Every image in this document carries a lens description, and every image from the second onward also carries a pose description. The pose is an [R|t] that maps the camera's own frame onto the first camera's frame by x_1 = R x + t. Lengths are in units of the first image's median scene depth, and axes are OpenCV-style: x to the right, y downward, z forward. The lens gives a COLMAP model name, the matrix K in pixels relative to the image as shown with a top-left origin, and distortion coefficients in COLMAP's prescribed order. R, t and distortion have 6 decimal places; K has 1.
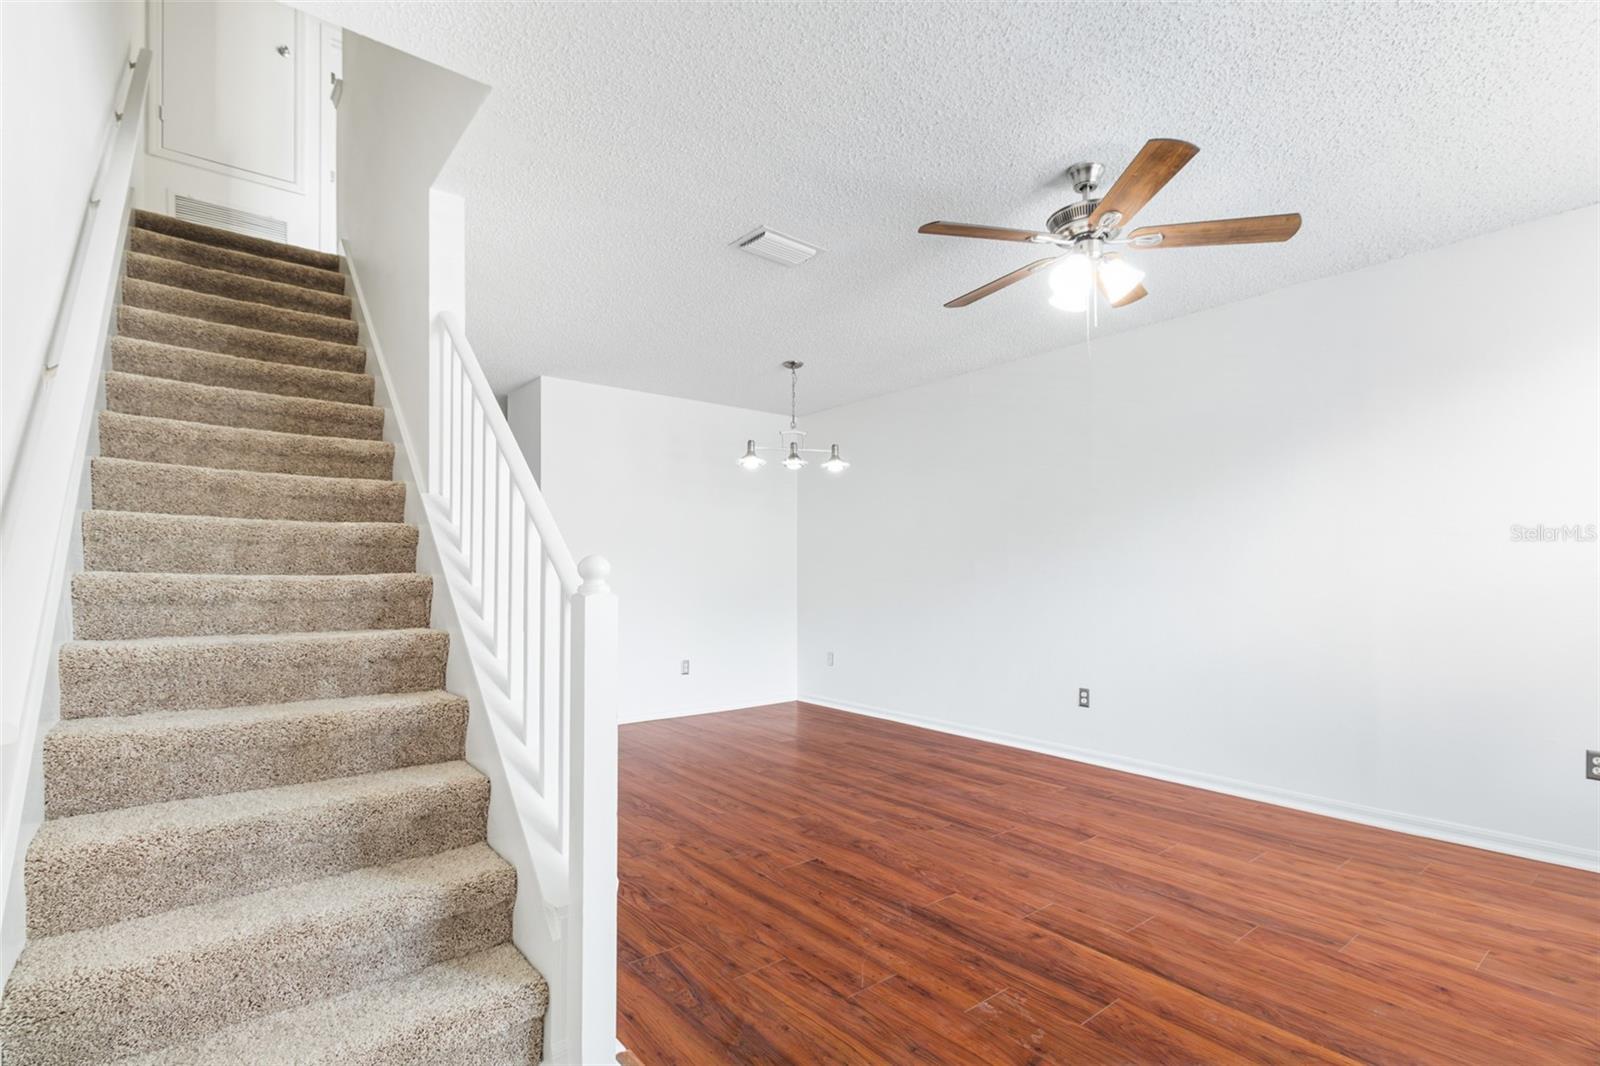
lens RADIAL K [[767.4, 0, 800.7], [0, 767.4, 561.2], [0, 0, 1]] dist [0.004479, 0.000437]
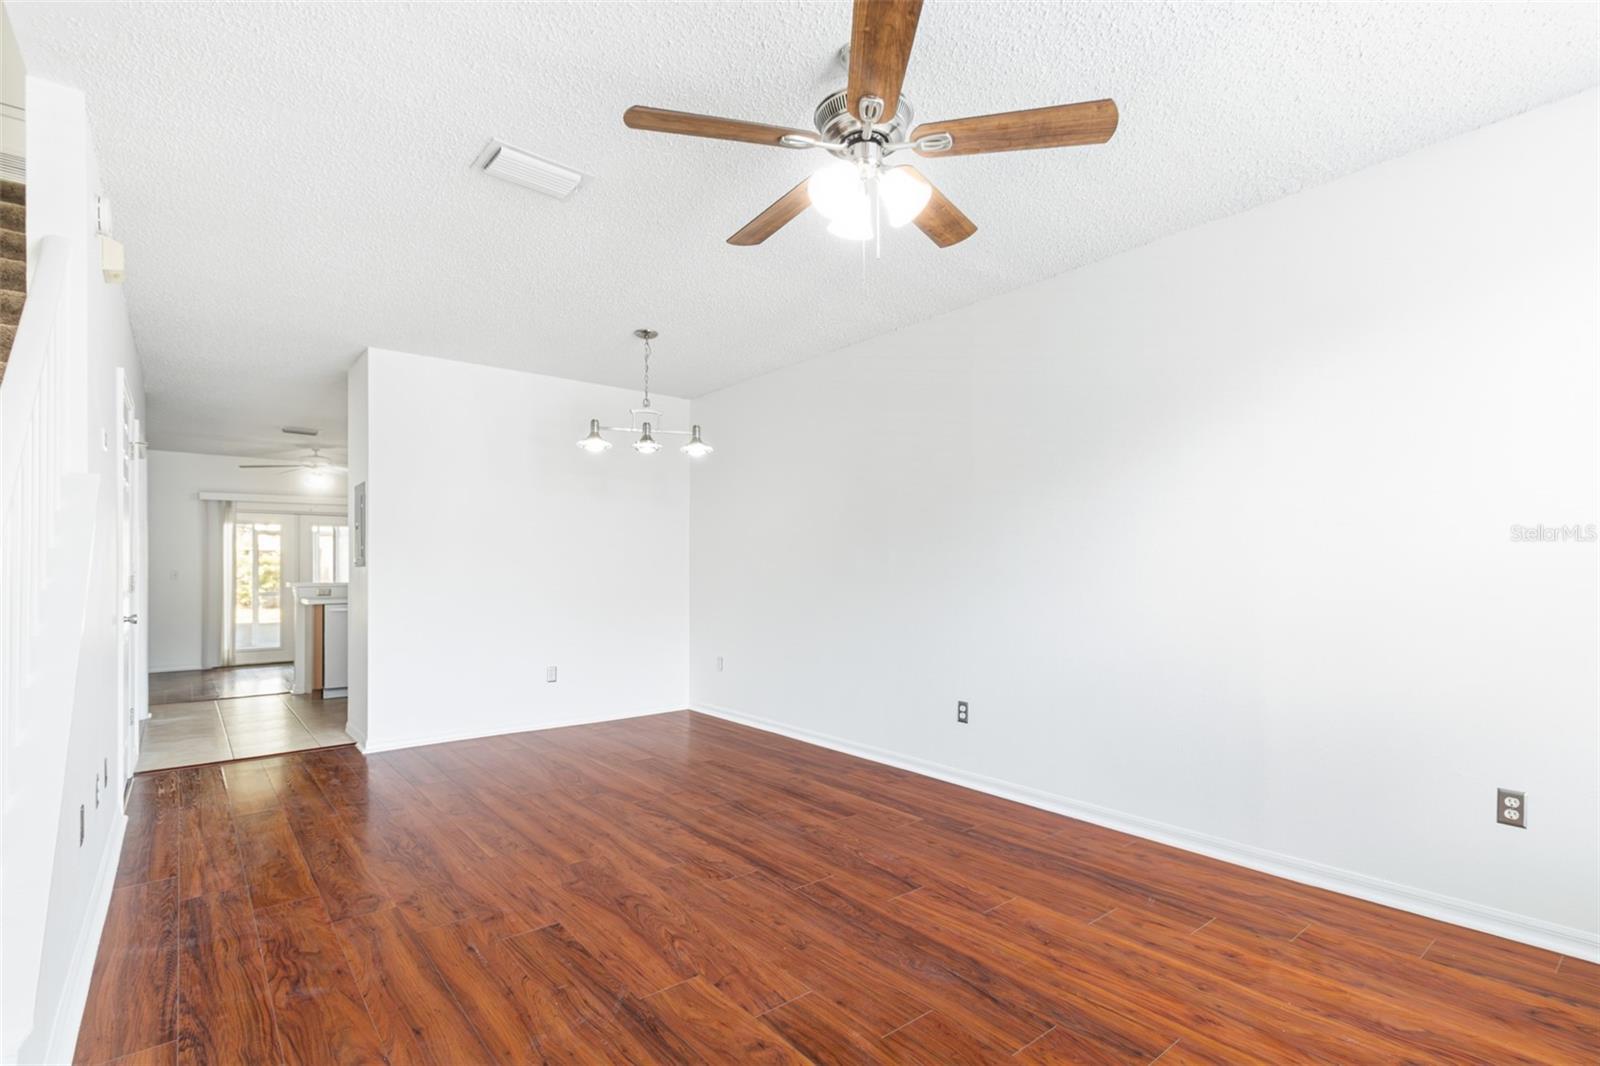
lens RADIAL K [[764.3, 0, 803.6], [0, 764.3, 569.5], [0, 0, 1]] dist [0.005492, 0.000396]
pose [[0.999963, 0.000286, 0.008561, 0.256071], [-0.000419, 0.999879, 0.015532, 0.000778], [-0.008555, -0.015535, 0.999843, 0.181541]]
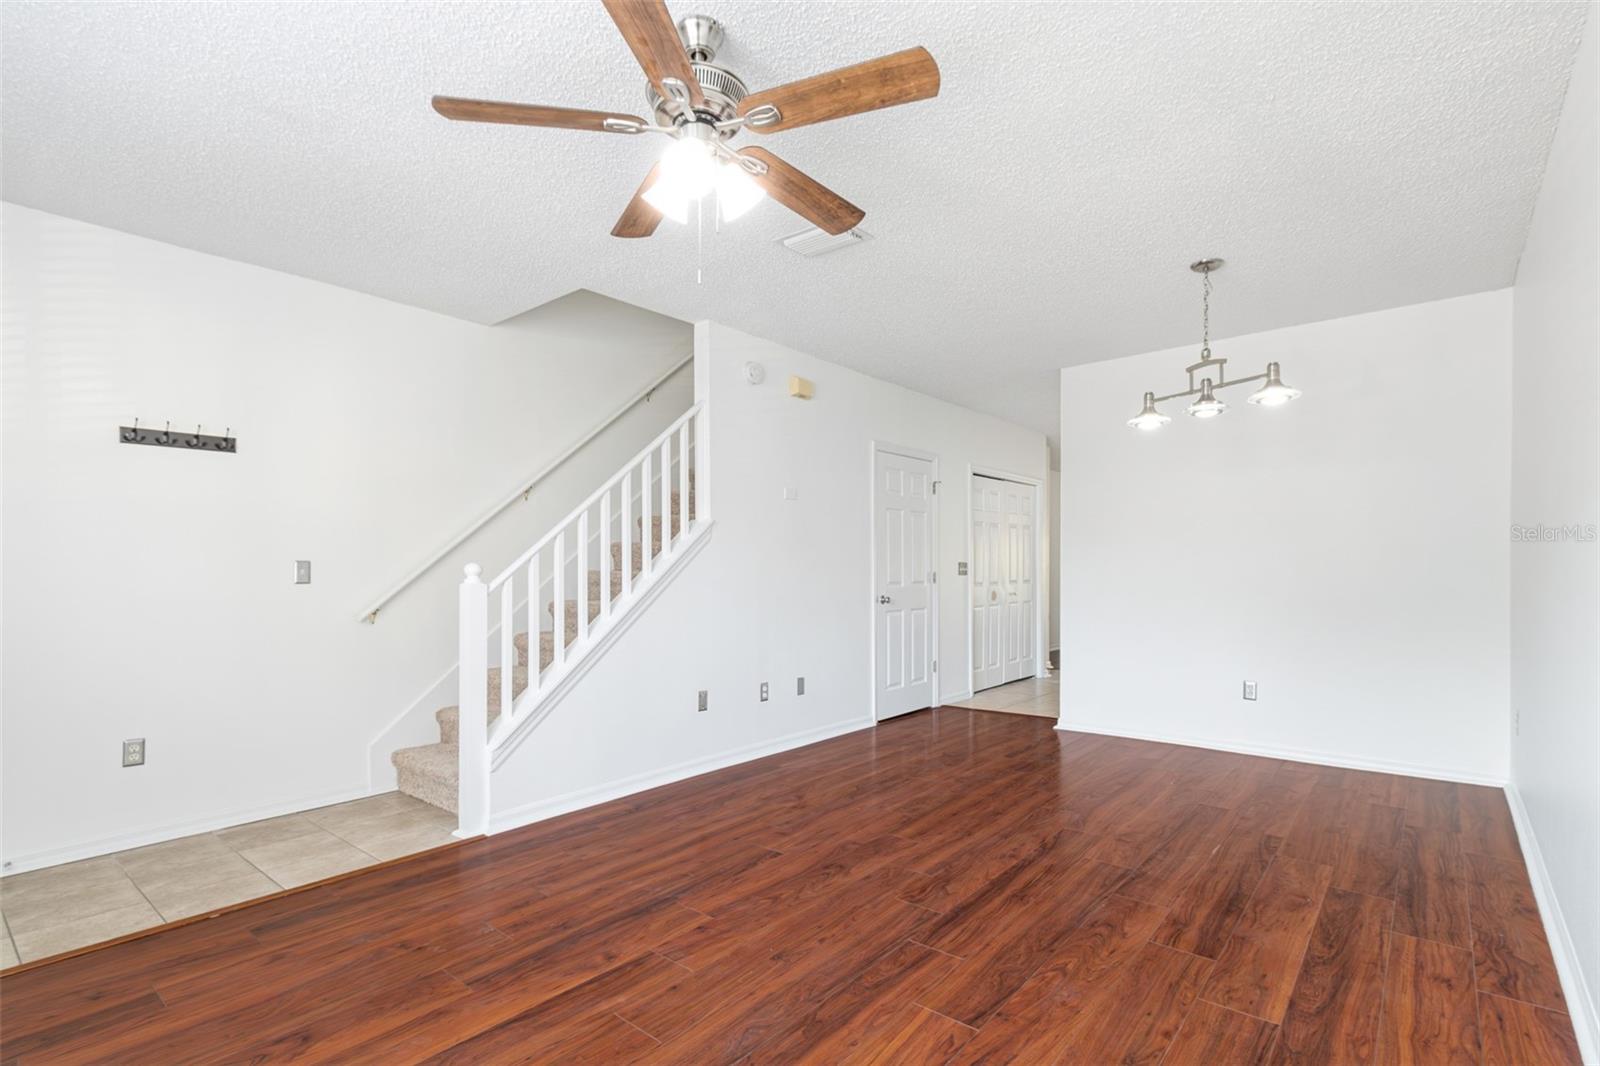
lens RADIAL K [[764.3, 0, 803.6], [0, 764.3, 569.5], [0, 0, 1]] dist [0.005492, 0.000396]
pose [[0.184674, 0.001038, -0.982799, 0.946214], [0.021329, 0.999760, 0.005064, 0.010473], [0.982568, -0.021898, 0.184607, 0.796859]]
